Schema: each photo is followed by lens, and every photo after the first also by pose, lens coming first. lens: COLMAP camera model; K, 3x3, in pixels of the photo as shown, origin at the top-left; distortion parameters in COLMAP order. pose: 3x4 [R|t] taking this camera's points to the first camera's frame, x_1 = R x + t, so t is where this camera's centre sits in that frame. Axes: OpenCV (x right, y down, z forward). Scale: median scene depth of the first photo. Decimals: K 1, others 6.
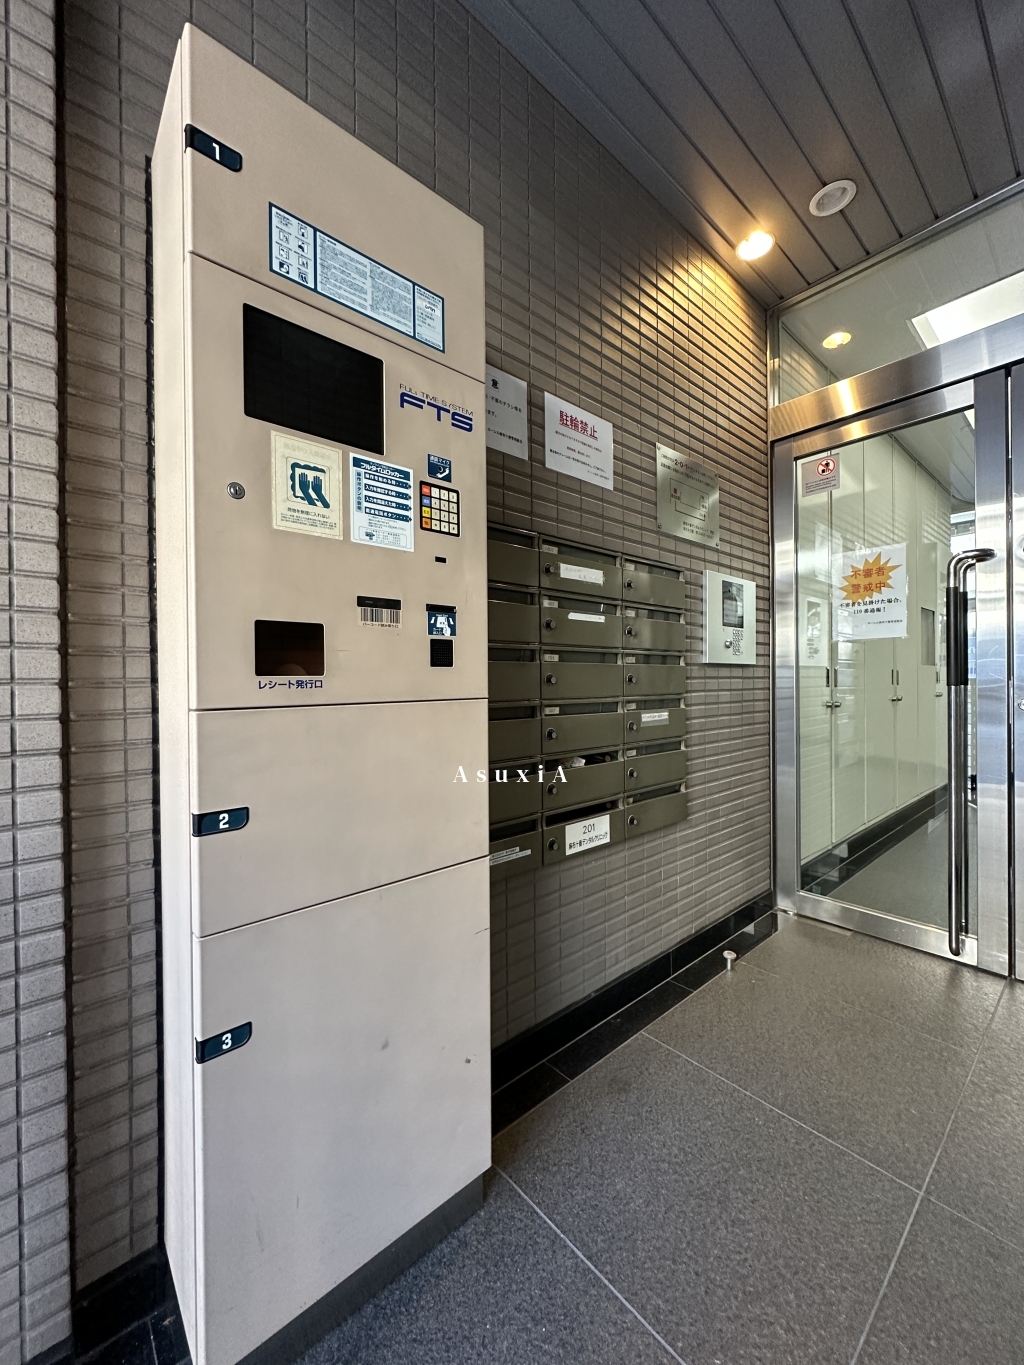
lens RADIAL K [[540.5, 0, 510.4], [0, 540.5, 681.2], [0, 0, 1]] dist [-0.012508, -0.000153]
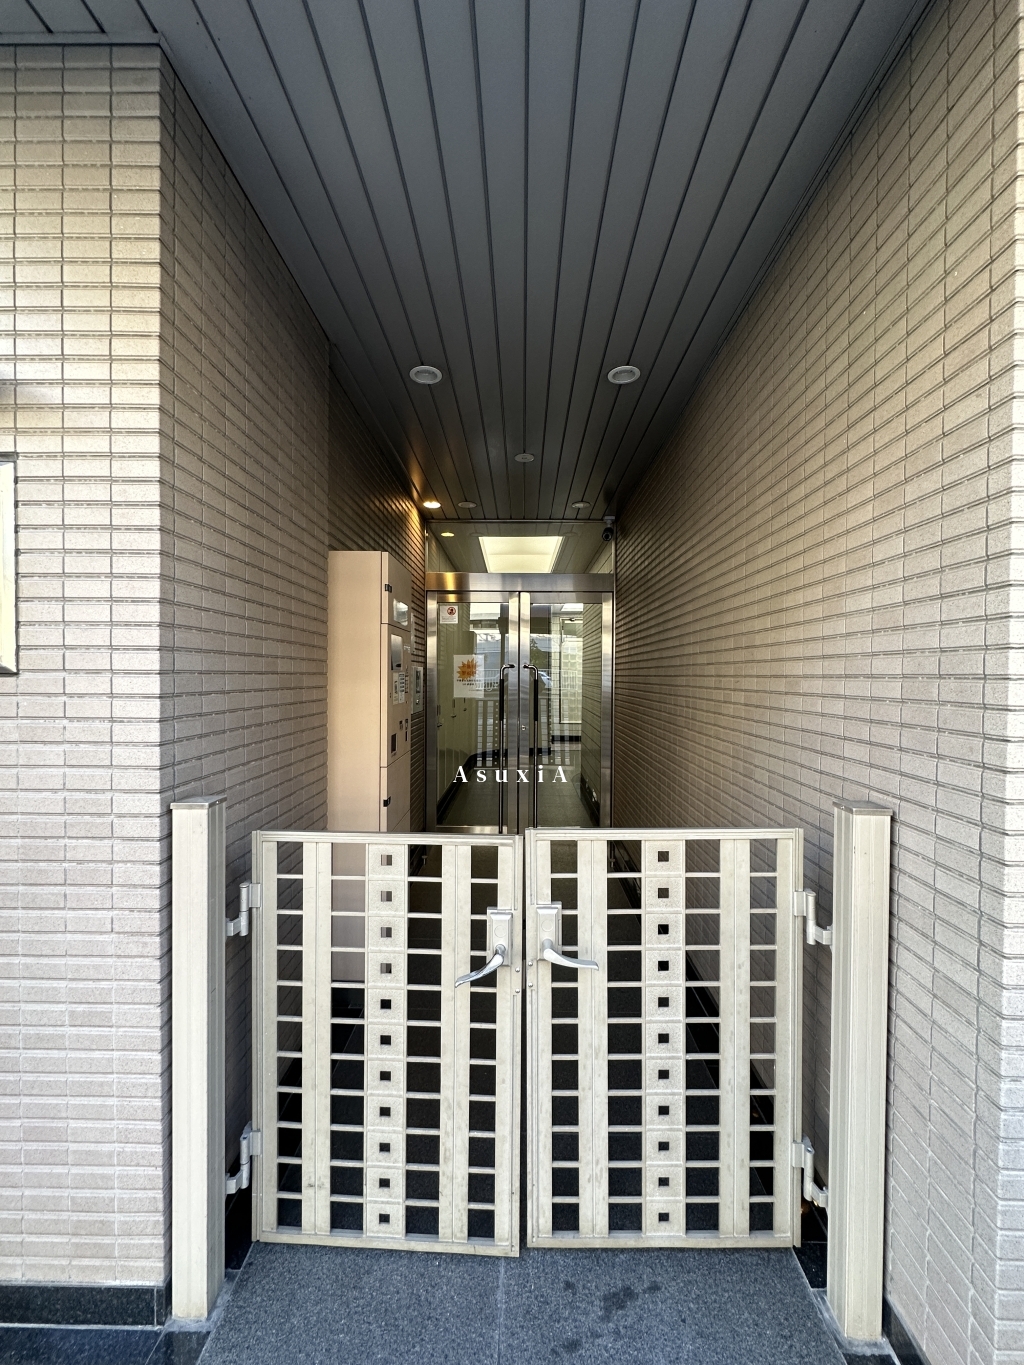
lens RADIAL K [[540.5, 0, 513.6], [0, 540.5, 681.5], [0, 0, 1]] dist [-0.012508, -0.000153]
pose [[0.662457, 0.010295, 0.749029, -0.805070], [-0.014198, 0.999898, -0.001186, -0.142573], [-0.748966, -0.009850, 0.662536, -0.540780]]
